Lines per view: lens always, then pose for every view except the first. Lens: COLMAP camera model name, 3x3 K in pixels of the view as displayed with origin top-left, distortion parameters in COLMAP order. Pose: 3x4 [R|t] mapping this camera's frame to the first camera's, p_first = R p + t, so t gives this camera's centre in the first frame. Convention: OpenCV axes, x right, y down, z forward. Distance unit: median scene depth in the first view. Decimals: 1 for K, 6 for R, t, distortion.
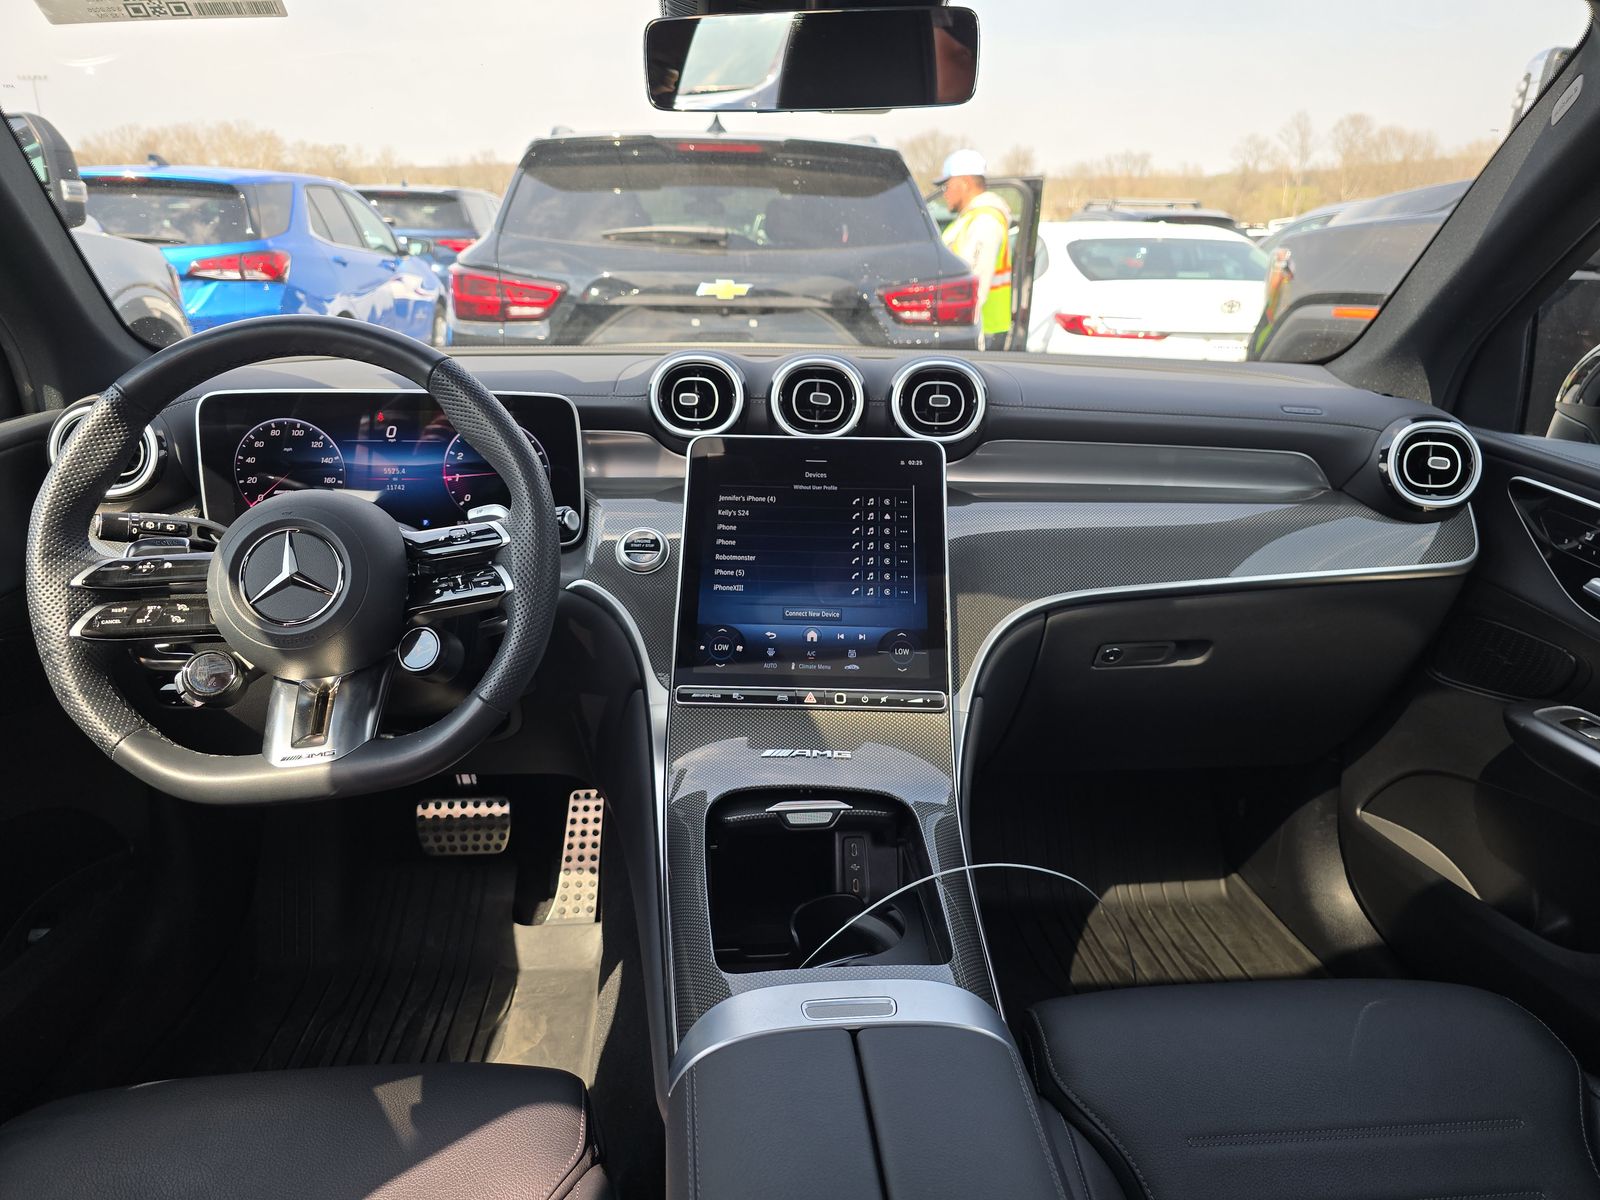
lens RADIAL K [[1017.3, 0, 800.0], [0, 1017.3, 600.0], [0, 0, 1]] dist [0.002928, -0.000188]
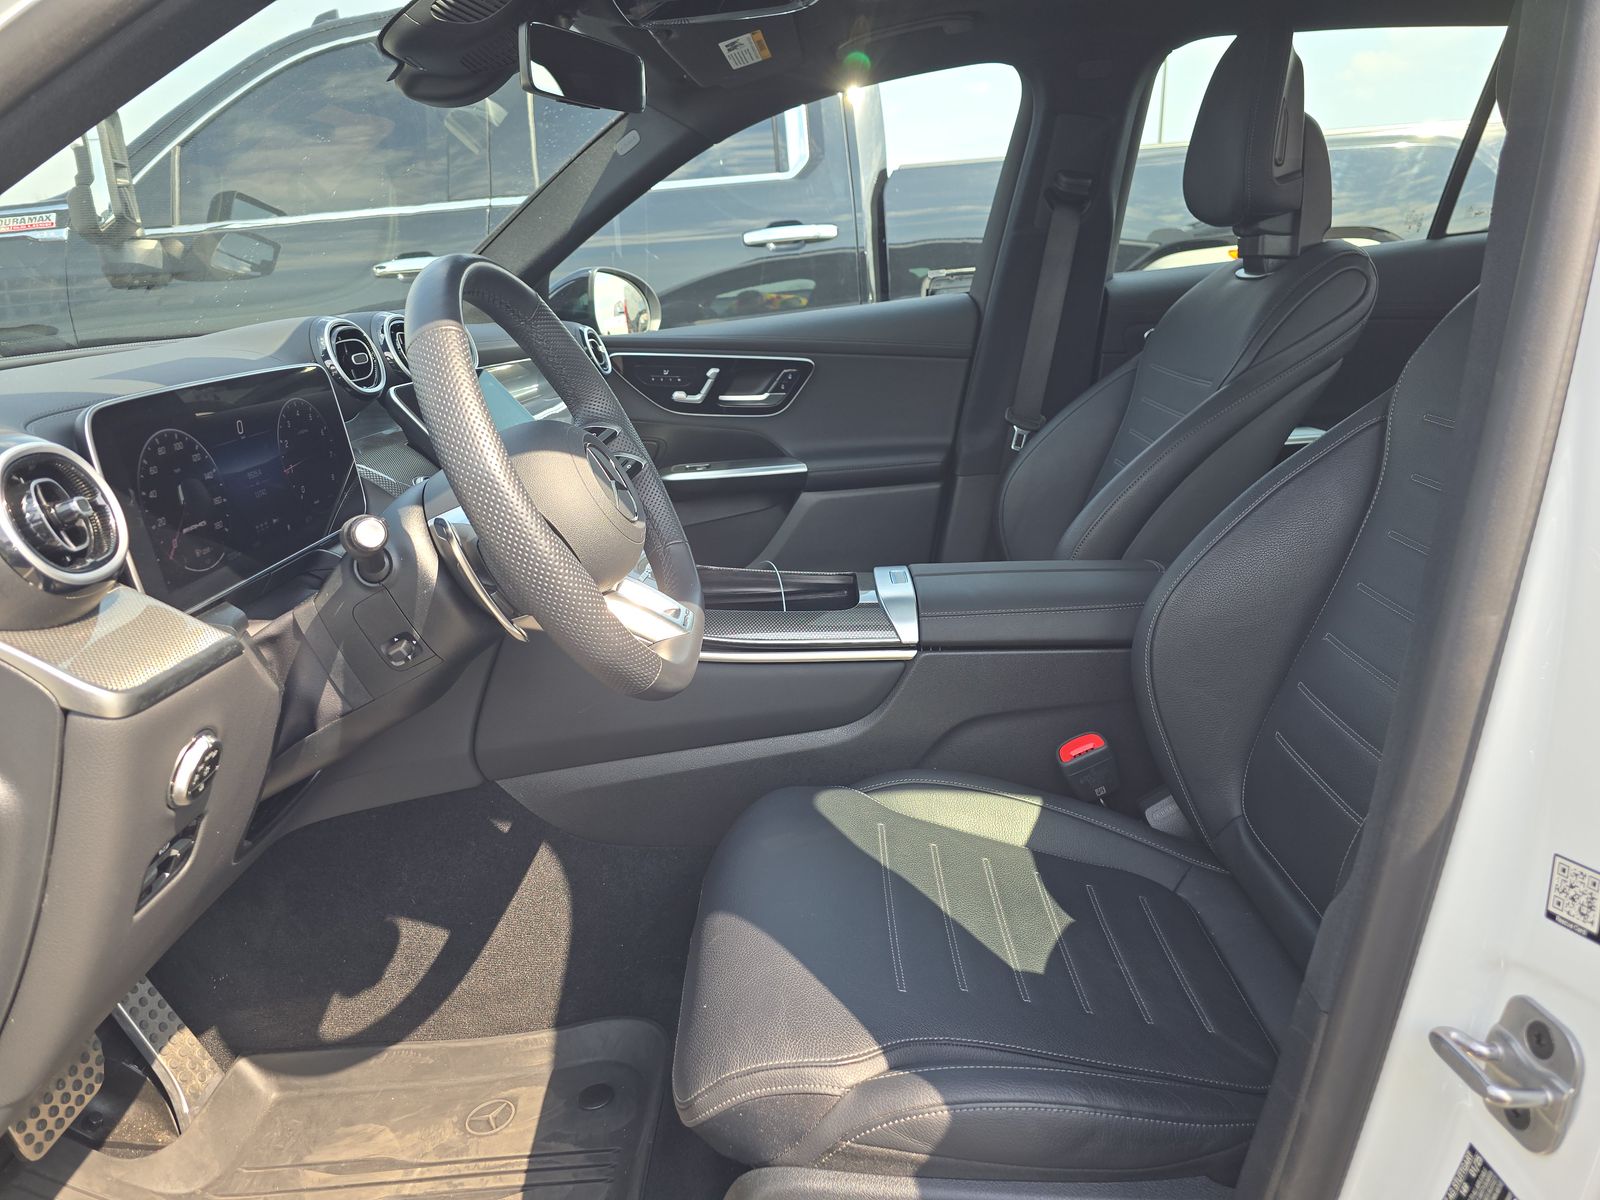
lens RADIAL K [[1076.9, 0, 800.0], [0, 1076.9, 600.0], [0, 0, 1]] dist [-0.016792, -0.001057]
pose [[0.119007, -0.314803, 0.941667, -1.206523], [0.358707, 0.897983, 0.254866, -0.099737], [-0.925833, 0.307452, 0.219788, 0.443483]]
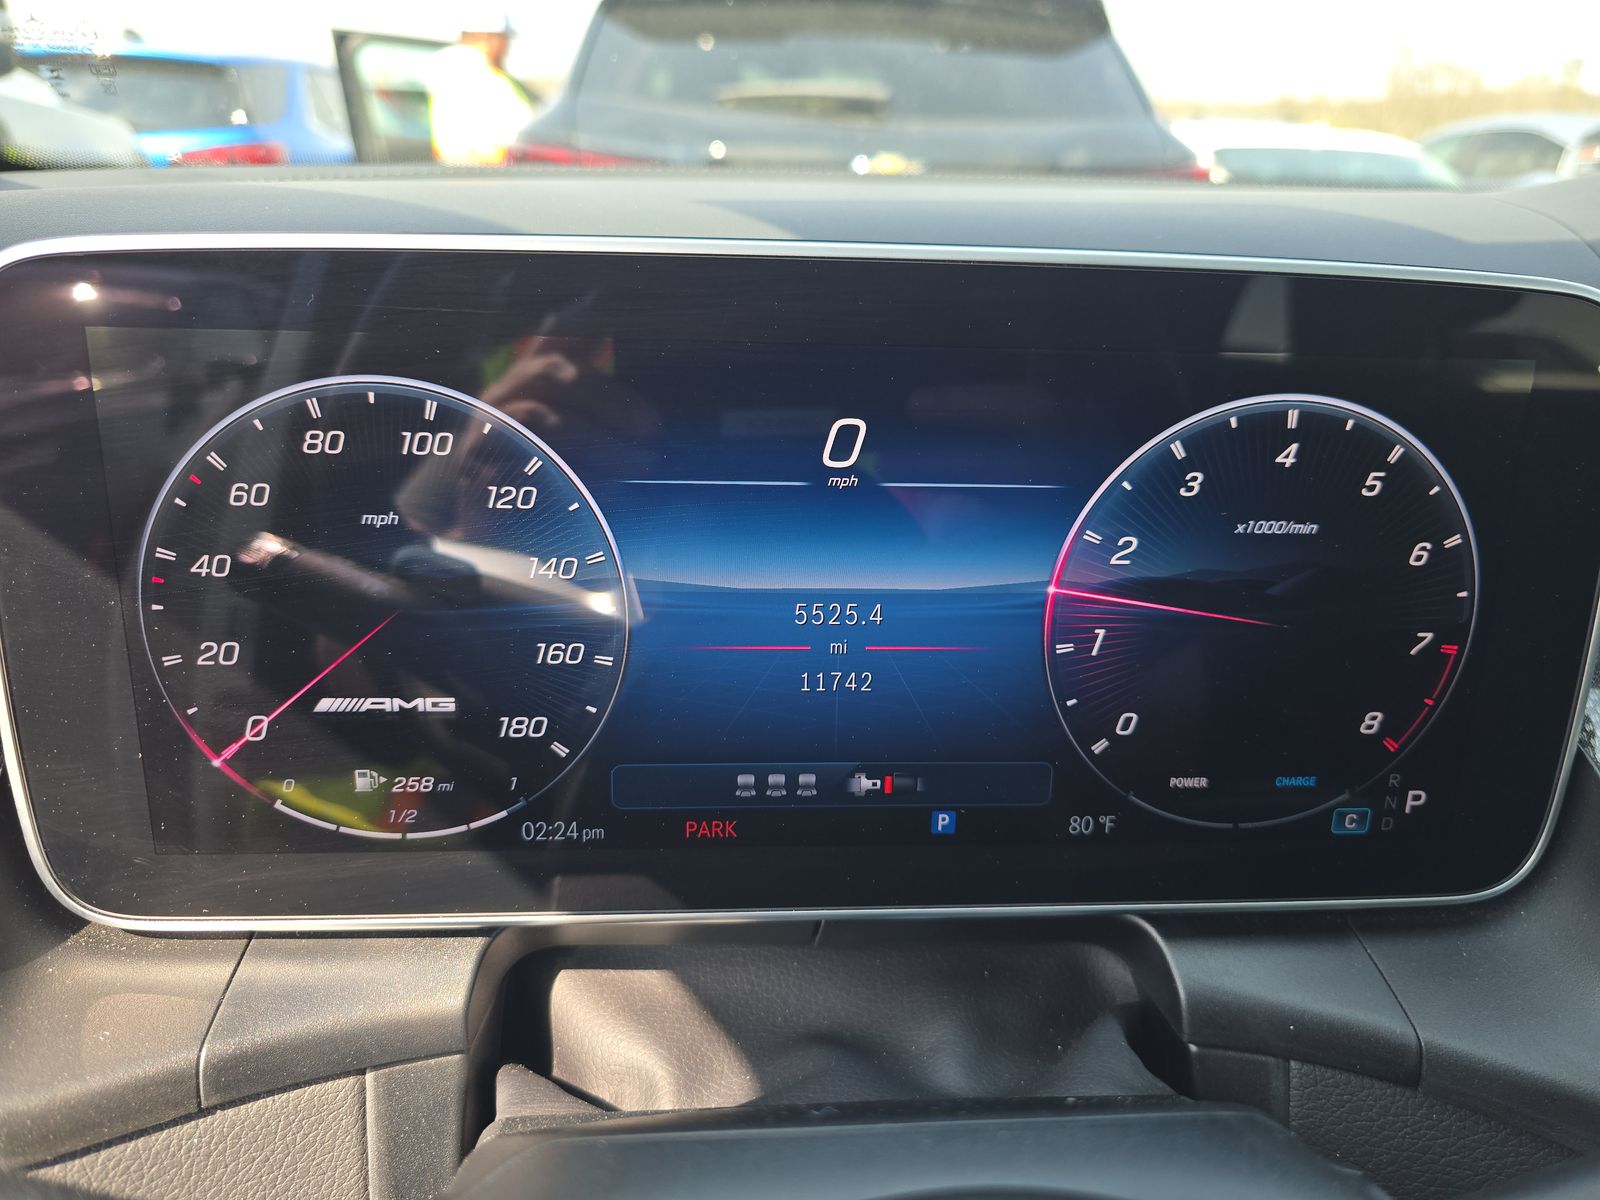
lens RADIAL K [[1076.9, 0, 800.0], [0, 1076.9, 600.0], [0, 0, 1]] dist [-0.016792, -0.001057]
pose [[0.999686, 0.020548, -0.014333, -0.410006], [-0.019792, 0.998502, 0.051011, -0.144164], [0.015360, -0.050711, 0.998595, 0.772421]]
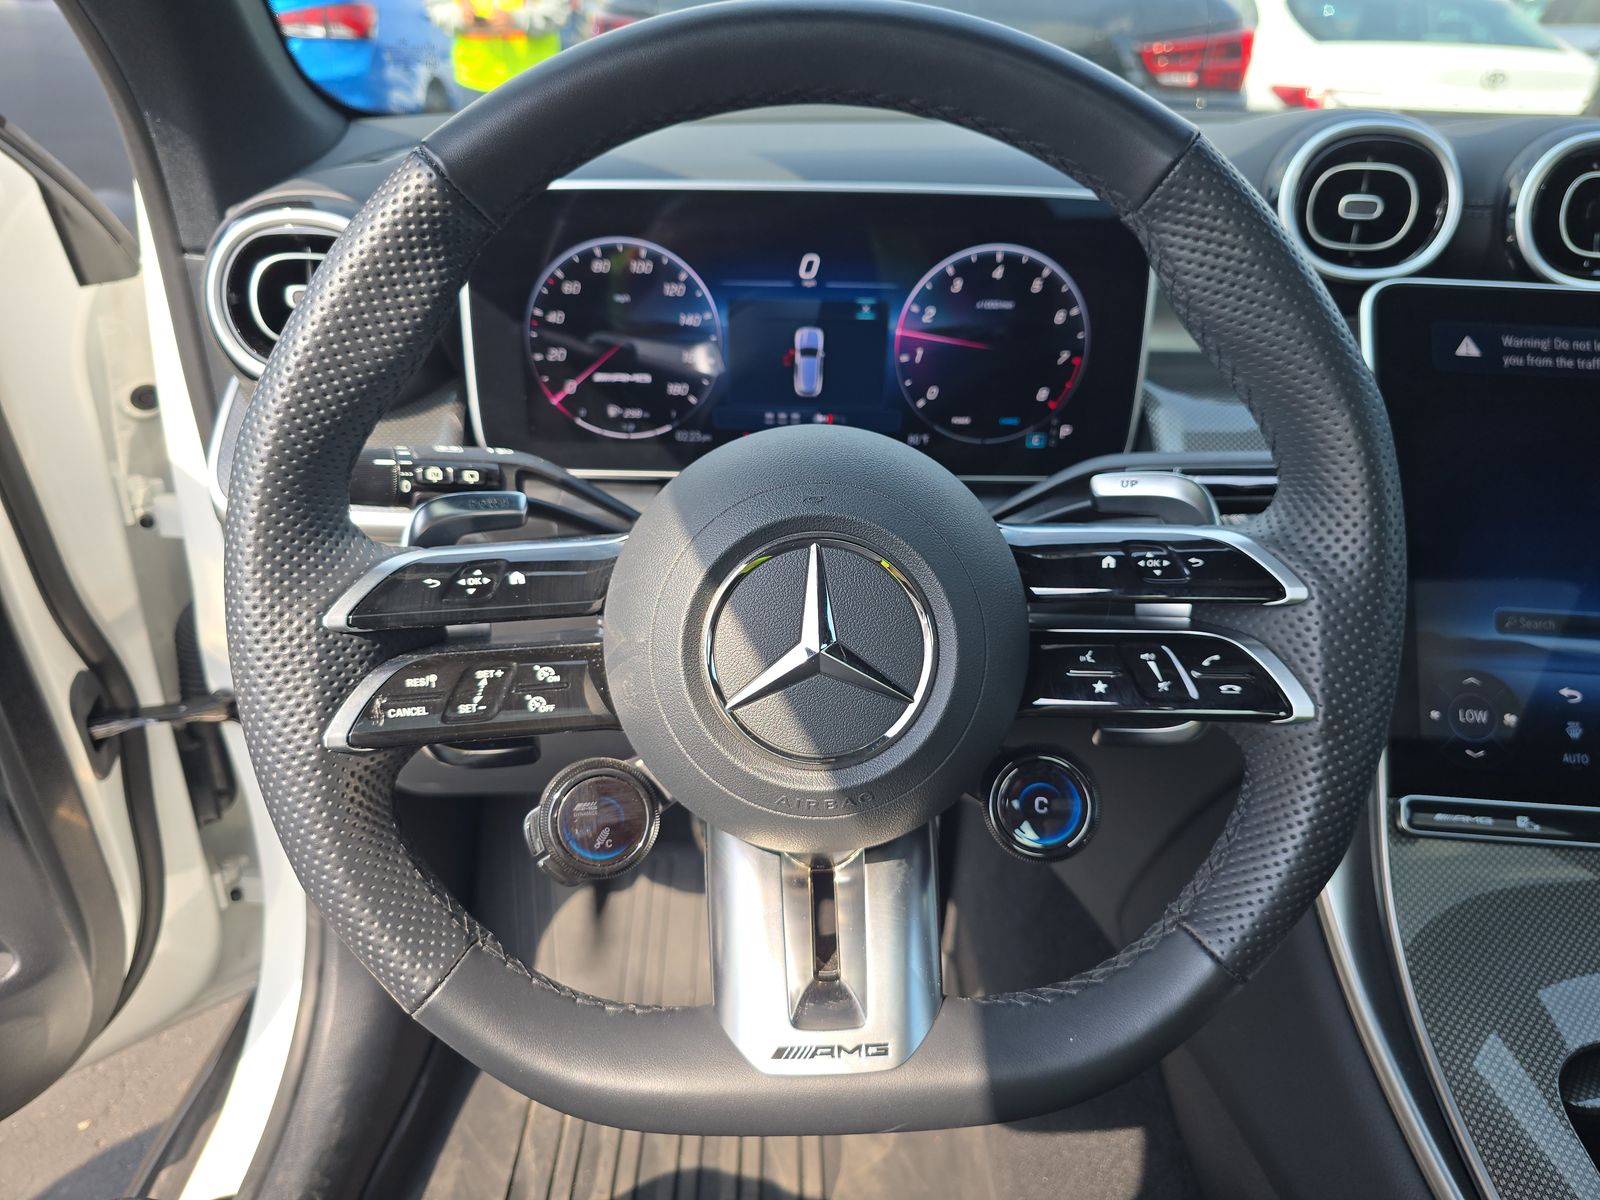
lens RADIAL K [[1079.4, 0, 800.0], [0, 1079.4, 600.0], [0, 0, 1]] dist [0.006974, -0.000561]
pose [[0.995854, 0.042329, -0.080523, -0.356154], [-0.028402, 0.985575, 0.166839, -0.088444], [0.086423, -0.163860, 0.982691, 0.418761]]
